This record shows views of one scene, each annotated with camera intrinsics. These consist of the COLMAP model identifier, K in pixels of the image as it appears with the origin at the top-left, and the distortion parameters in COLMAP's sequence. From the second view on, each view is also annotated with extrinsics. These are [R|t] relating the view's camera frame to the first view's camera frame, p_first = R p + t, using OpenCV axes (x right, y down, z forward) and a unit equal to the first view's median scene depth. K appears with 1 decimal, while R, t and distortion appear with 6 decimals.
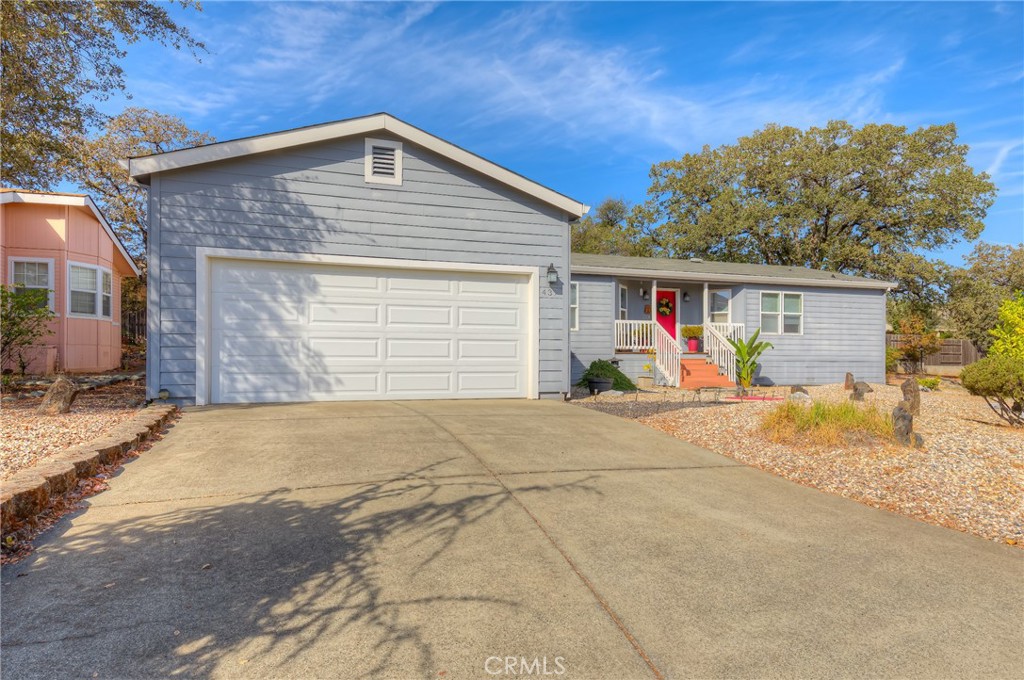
lens RADIAL K [[577.0, 0, 512.0], [0, 577.0, 340.0], [0, 0, 1]] dist [-0.001777, -0.000362]
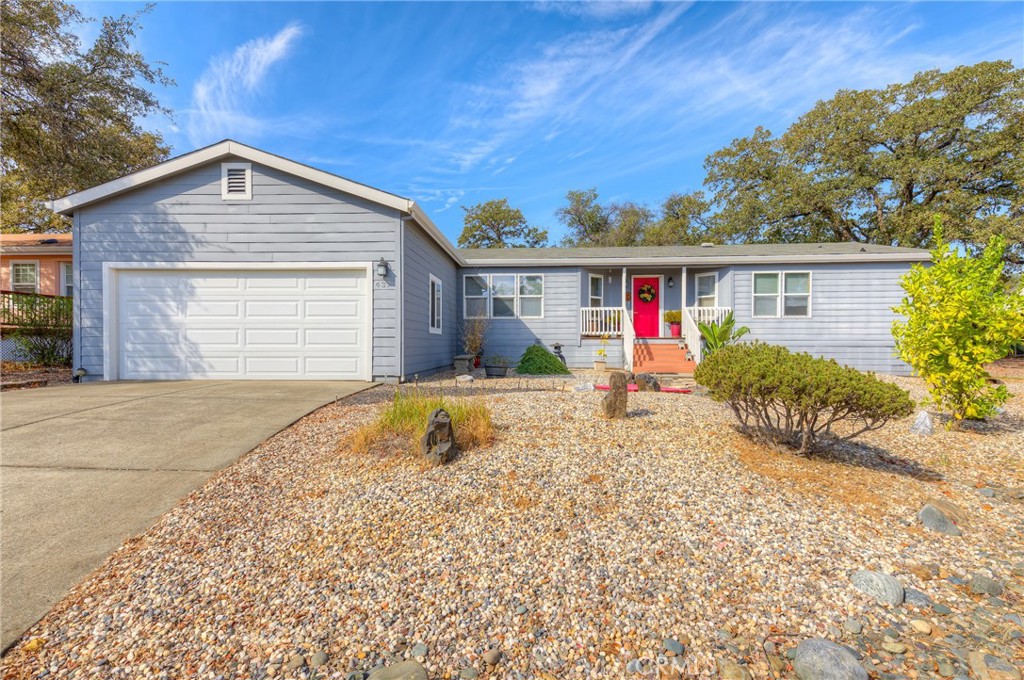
lens RADIAL K [[461.2, 0, 512.0], [0, 461.2, 340.0], [0, 0, 1]] dist [0.025805, 0.000131]
pose [[0.935474, -0.004426, -0.353367, 0.357149], [0.014087, 0.999594, 0.024773, 0.002348], [0.353114, -0.028153, 0.935157, 0.157320]]
